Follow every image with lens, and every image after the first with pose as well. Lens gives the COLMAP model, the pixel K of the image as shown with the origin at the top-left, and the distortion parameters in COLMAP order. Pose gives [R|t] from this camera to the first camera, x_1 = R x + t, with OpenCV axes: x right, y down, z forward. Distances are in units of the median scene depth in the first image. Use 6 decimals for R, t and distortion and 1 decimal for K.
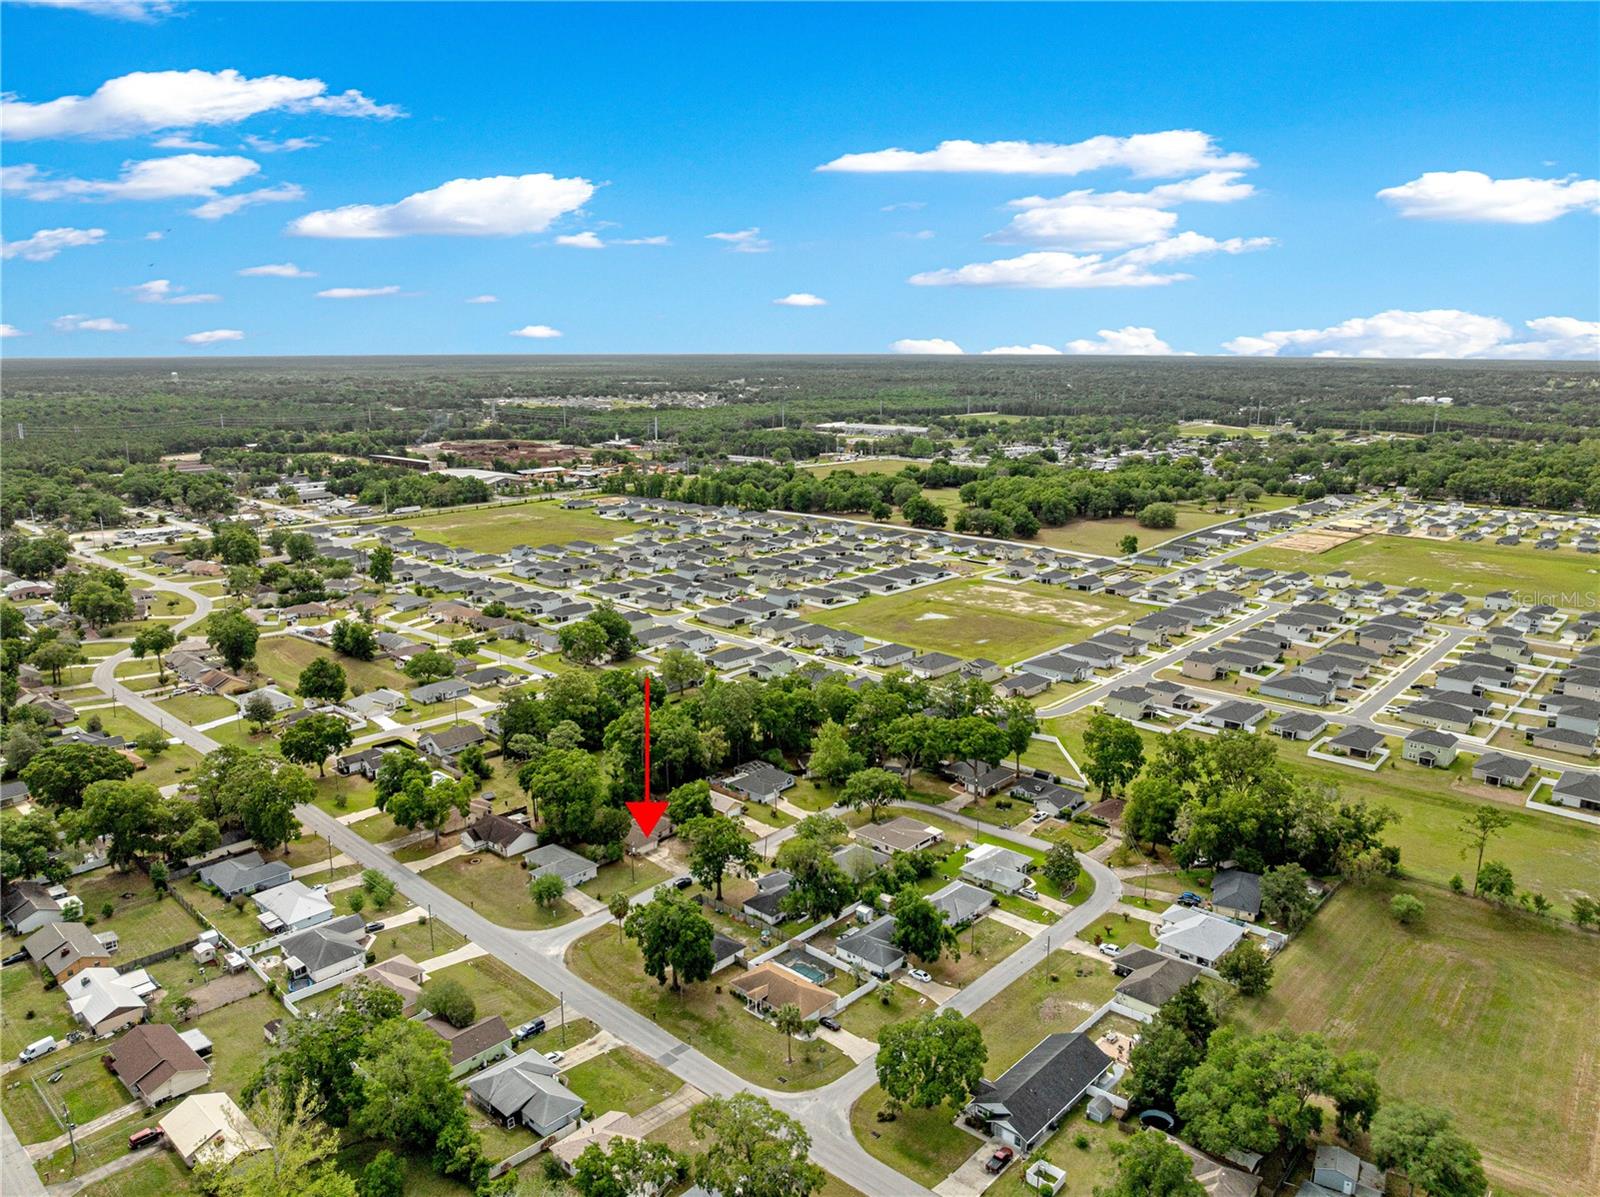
lens RADIAL K [[1117.9, 0, 800.4], [0, 1117.9, 598.7], [0, 0, 1]] dist [-0.032061, 0.010677]
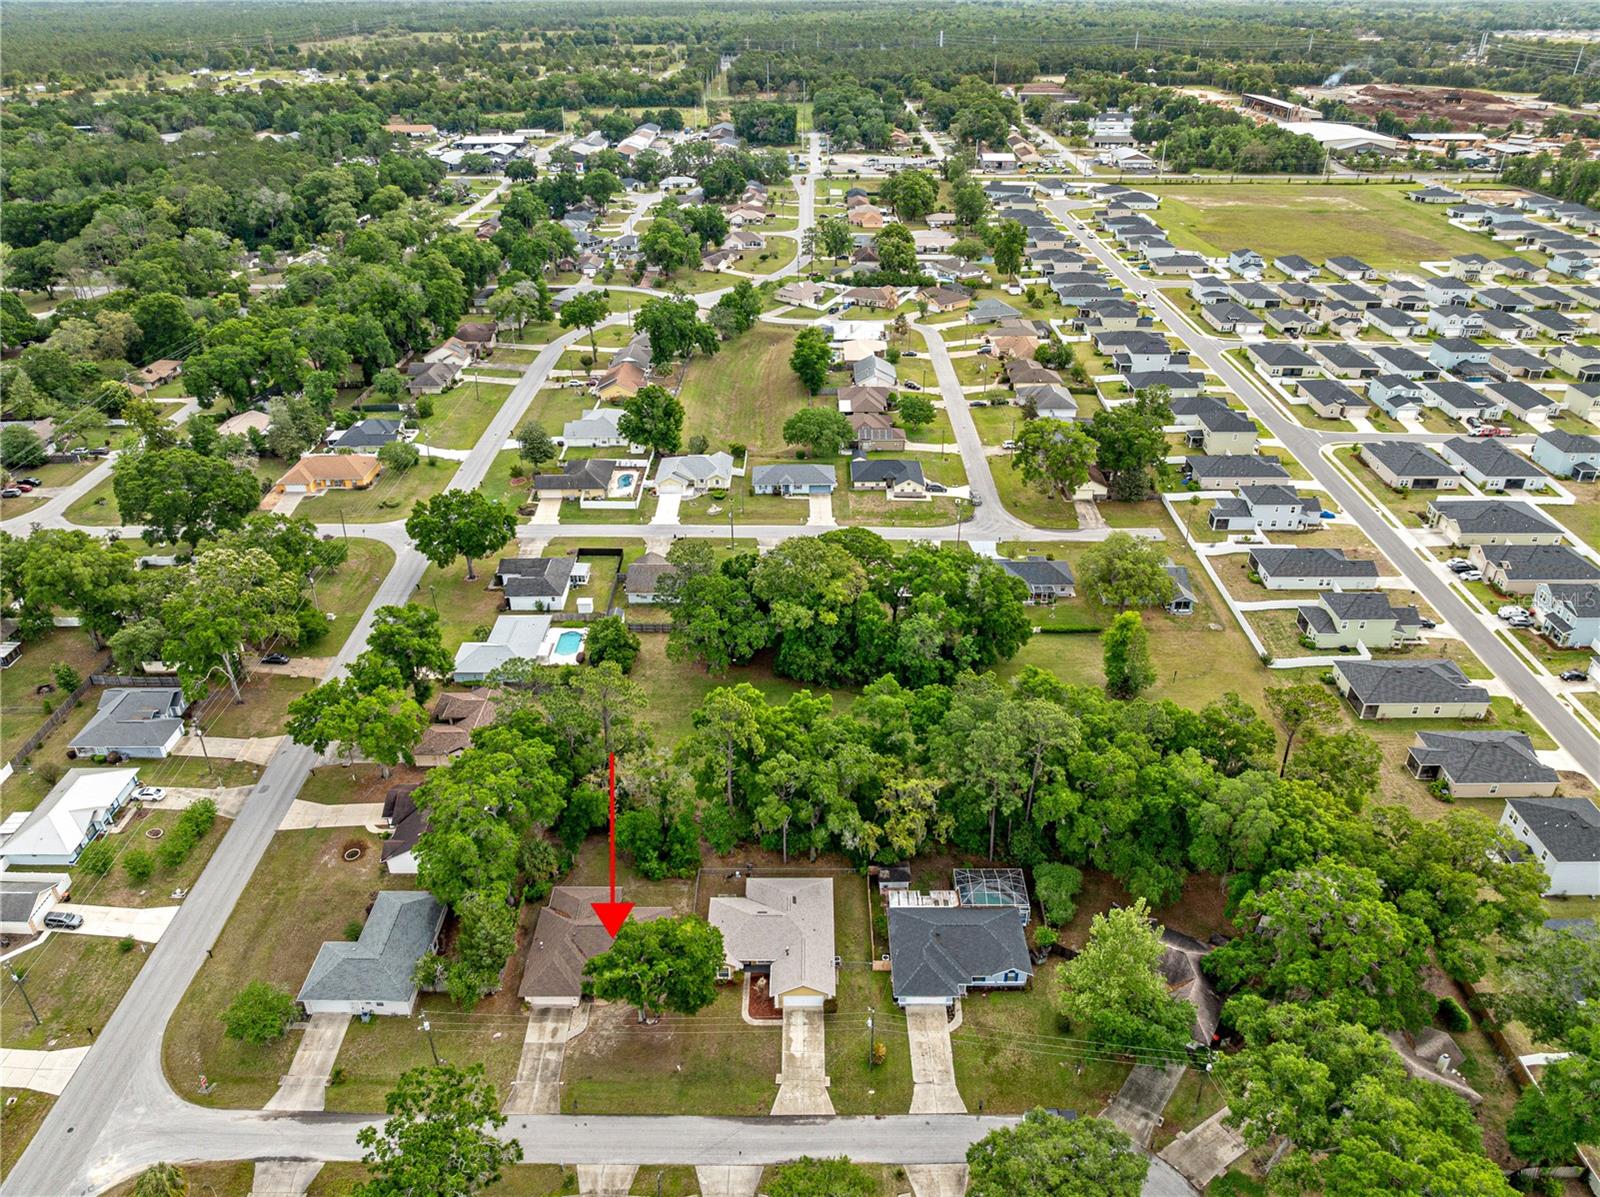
lens RADIAL K [[1117.9, 0, 797.6], [0, 1117.9, 596.5], [0, 0, 1]] dist [-0.032061, 0.010677]
pose [[0.674838, 0.363252, -0.642372, 0.091241], [-0.157437, 0.921290, 0.355582, -0.062941], [0.720977, -0.138827, 0.678911, 0.396393]]
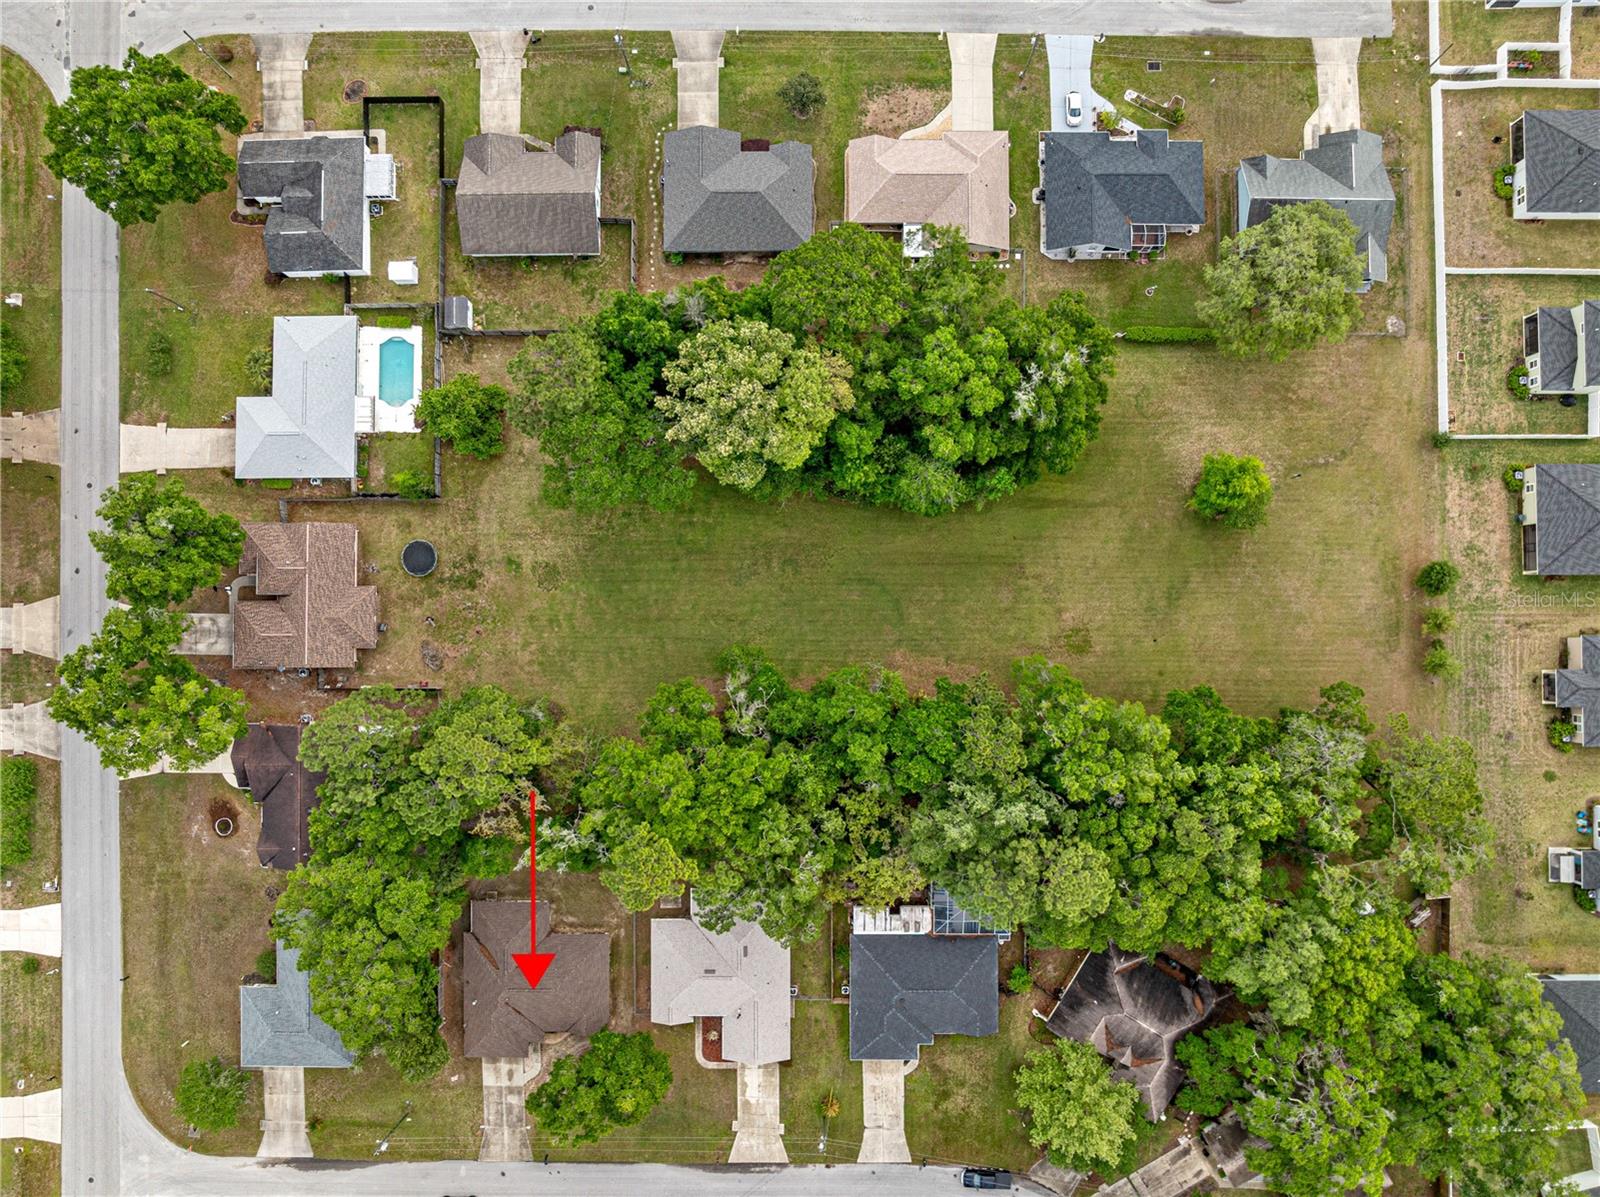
lens RADIAL K [[1117.9, 0, 797.7], [0, 1117.9, 599.7], [0, 0, 1]] dist [-0.032061, 0.010677]
pose [[0.682301, 0.730480, -0.029395, -0.090853], [-0.153646, 0.182589, 0.971110, -0.145115], [0.714744, -0.658073, 0.236816, 0.564604]]
